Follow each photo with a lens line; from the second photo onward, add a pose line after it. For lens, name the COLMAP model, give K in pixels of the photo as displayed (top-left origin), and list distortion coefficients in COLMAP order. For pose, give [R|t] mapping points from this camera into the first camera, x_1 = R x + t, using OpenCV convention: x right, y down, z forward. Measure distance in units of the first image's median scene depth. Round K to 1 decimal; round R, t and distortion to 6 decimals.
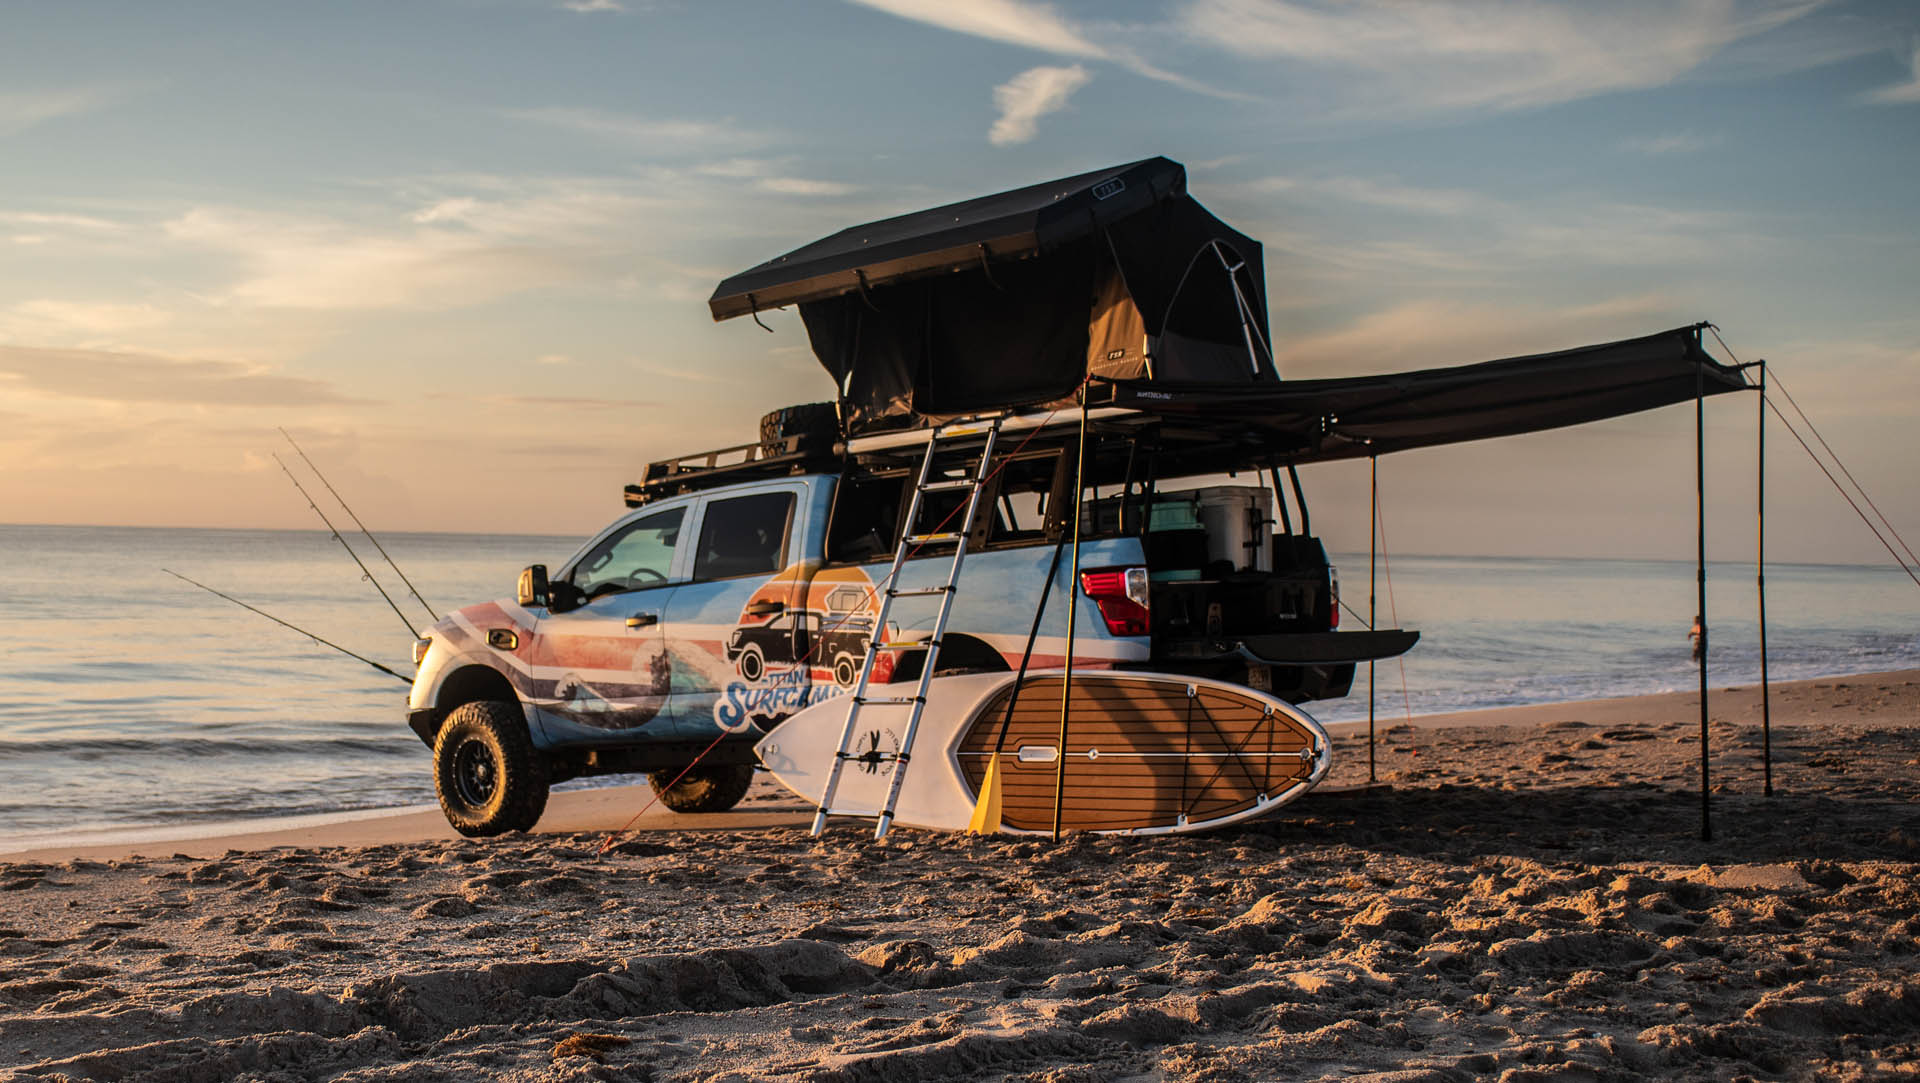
lens RADIAL K [[2146.0, 0, 960.0], [0, 2146.0, 541.5], [0, 0, 1]] dist [-0.012321, -0.002199]
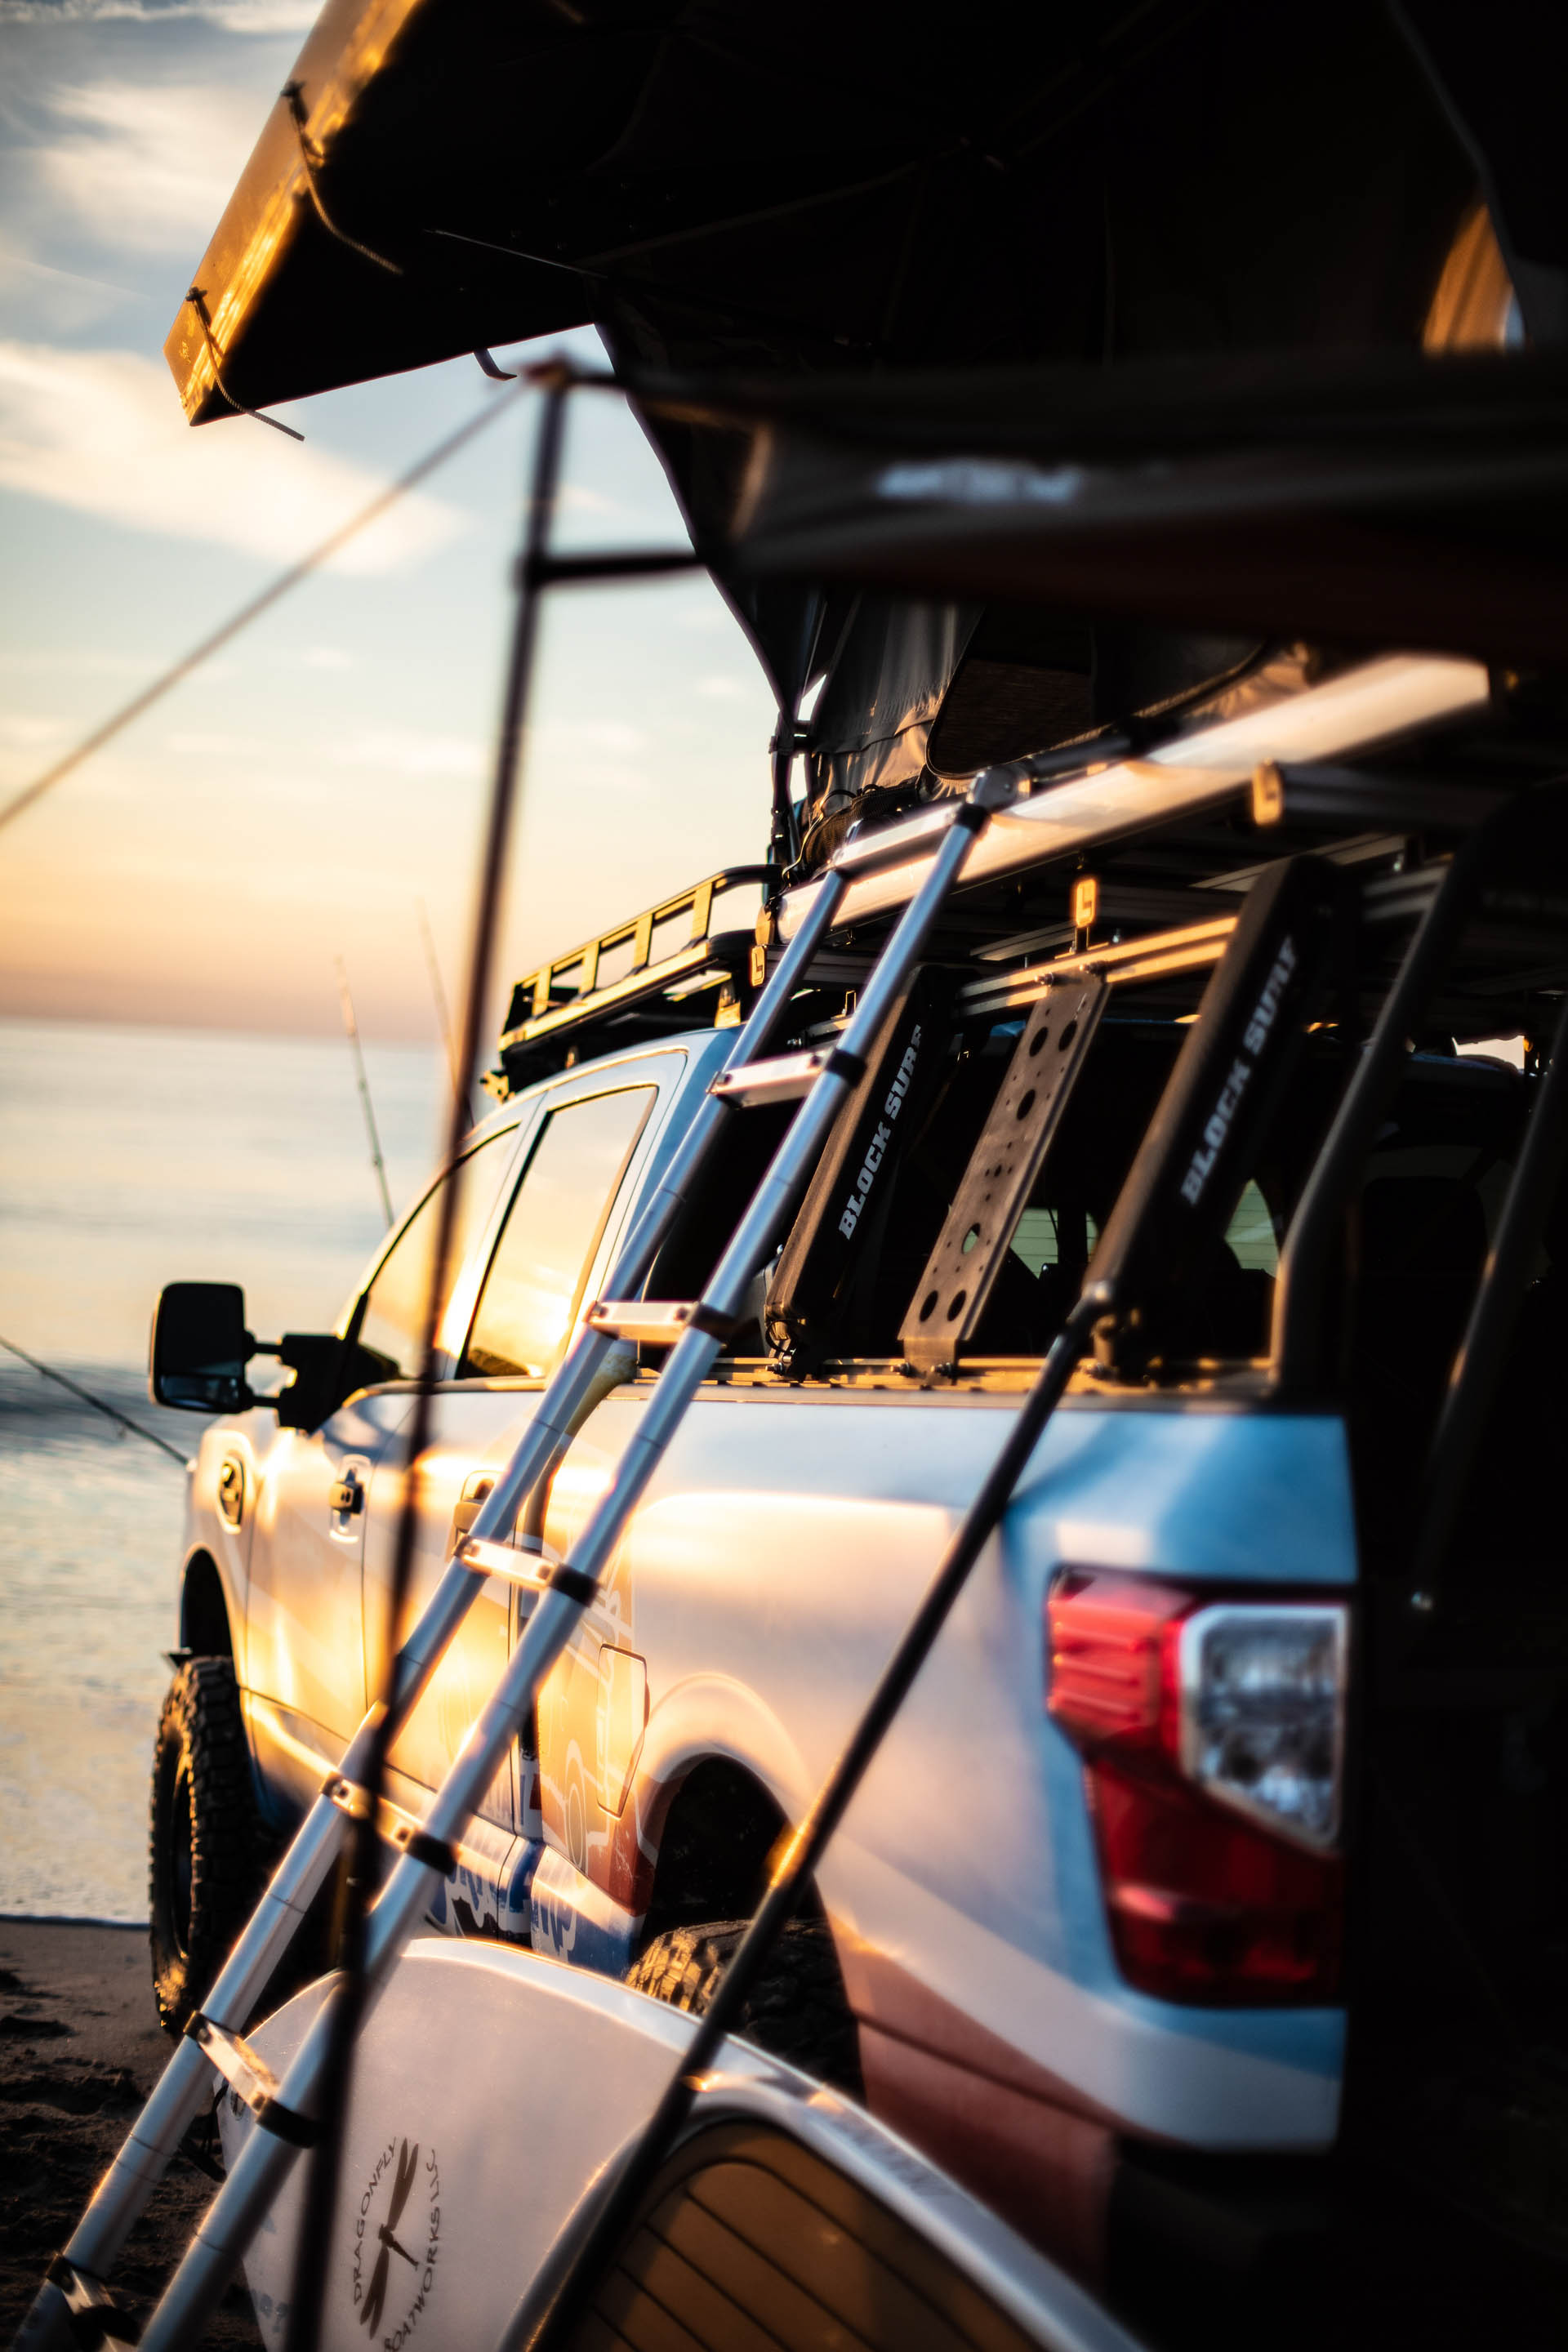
lens RADIAL K [[3362.1, 0, 784.0], [0, 3362.1, 1176.0], [0, 0, 1]] dist [-0.167747, 0.006526]
pose [[0.886541, 0.047954, -0.460159, 0.142180], [-0.045769, 0.998825, 0.015911, -0.020550], [0.460381, 0.006955, 0.887694, 0.631742]]
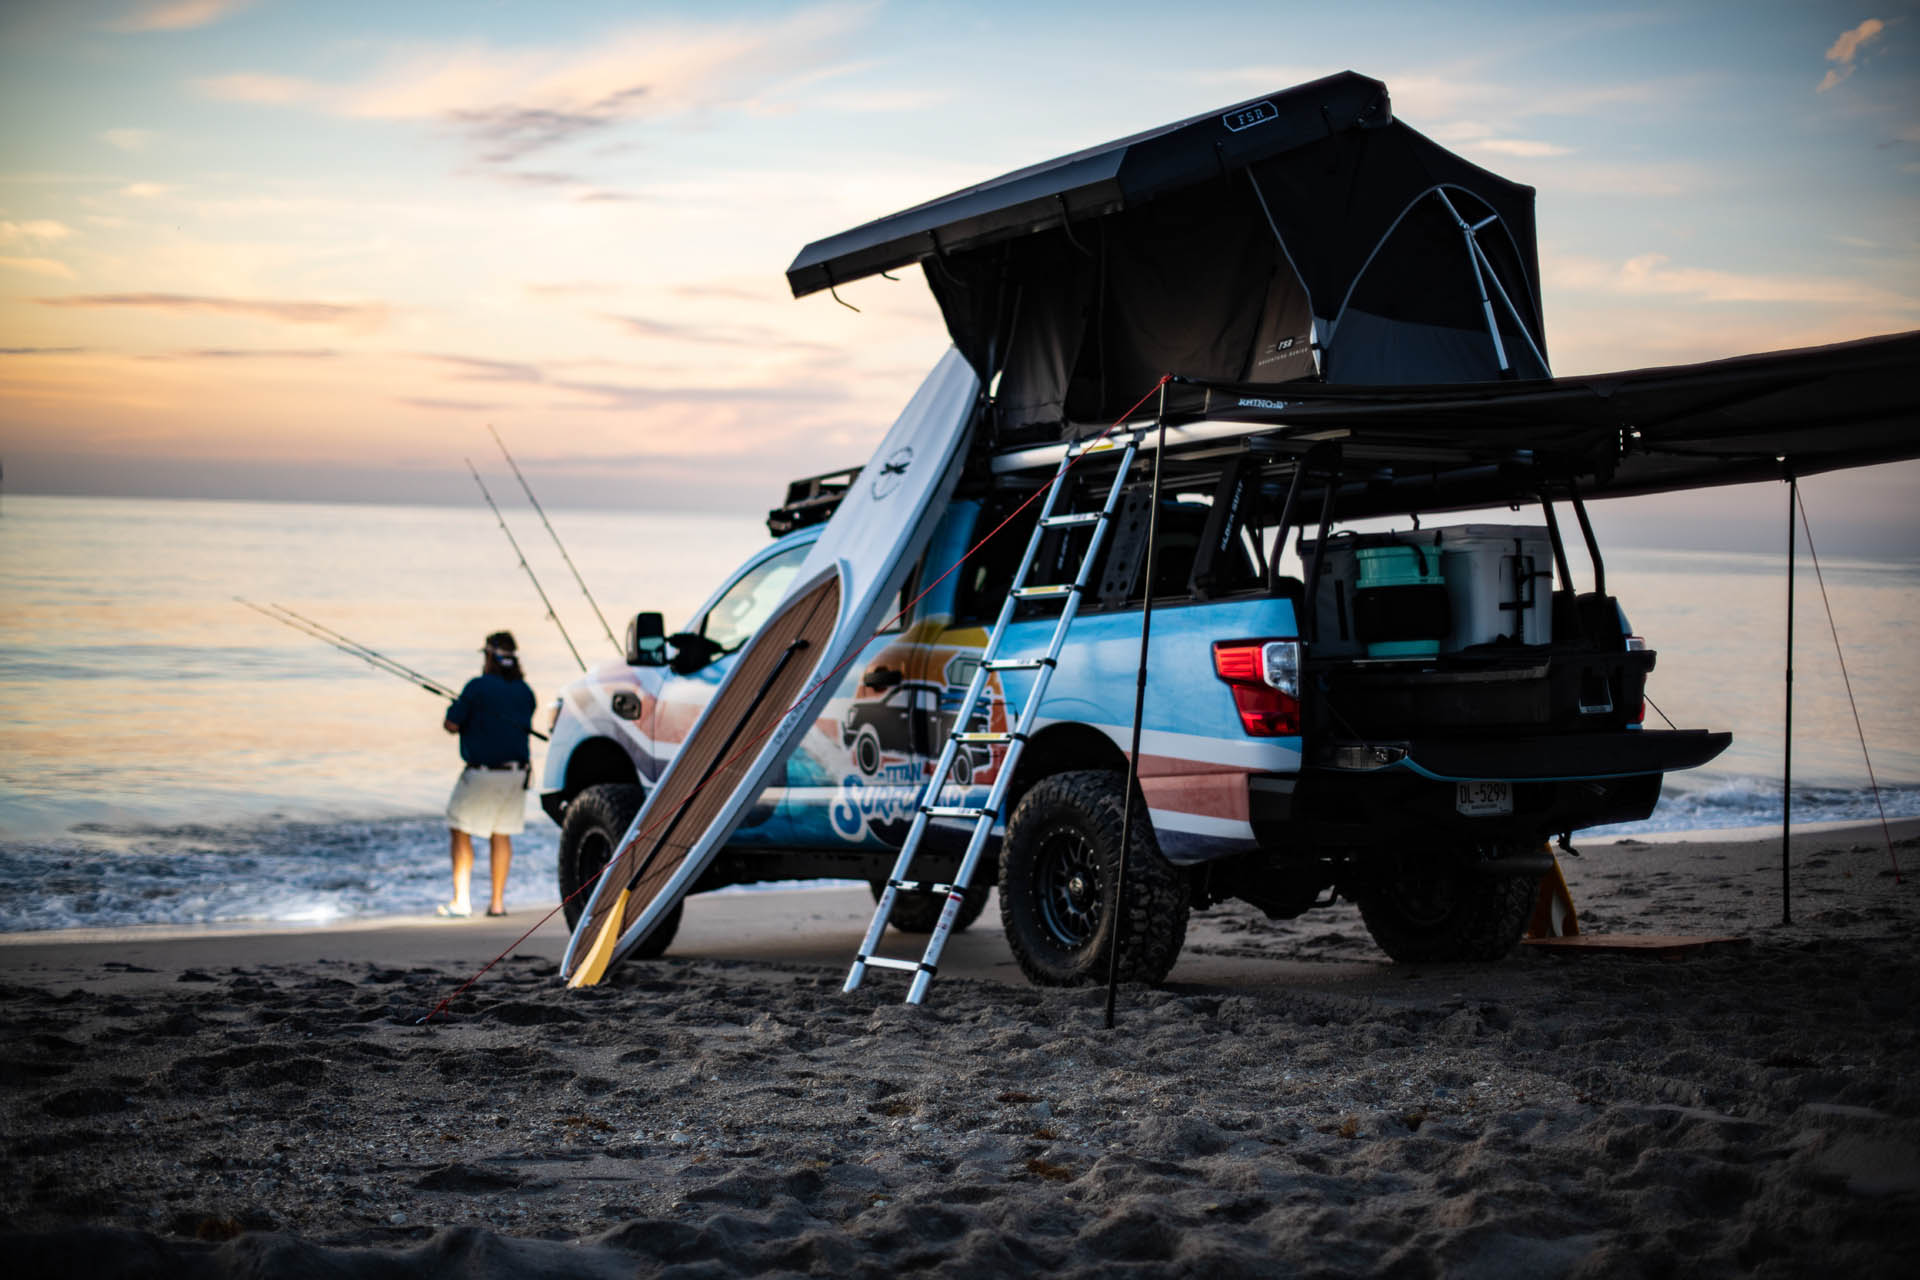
lens RADIAL K [[2737.0, 0, 960.0], [0, 2737.0, 640.0], [0, 0, 1]] dist [-0.204018, 0.013956]
pose [[0.980511, 0.016914, -0.195736, 0.131533], [-0.011311, 0.999495, 0.029710, -0.012097], [0.196140, -0.026917, 0.980206, 0.069664]]
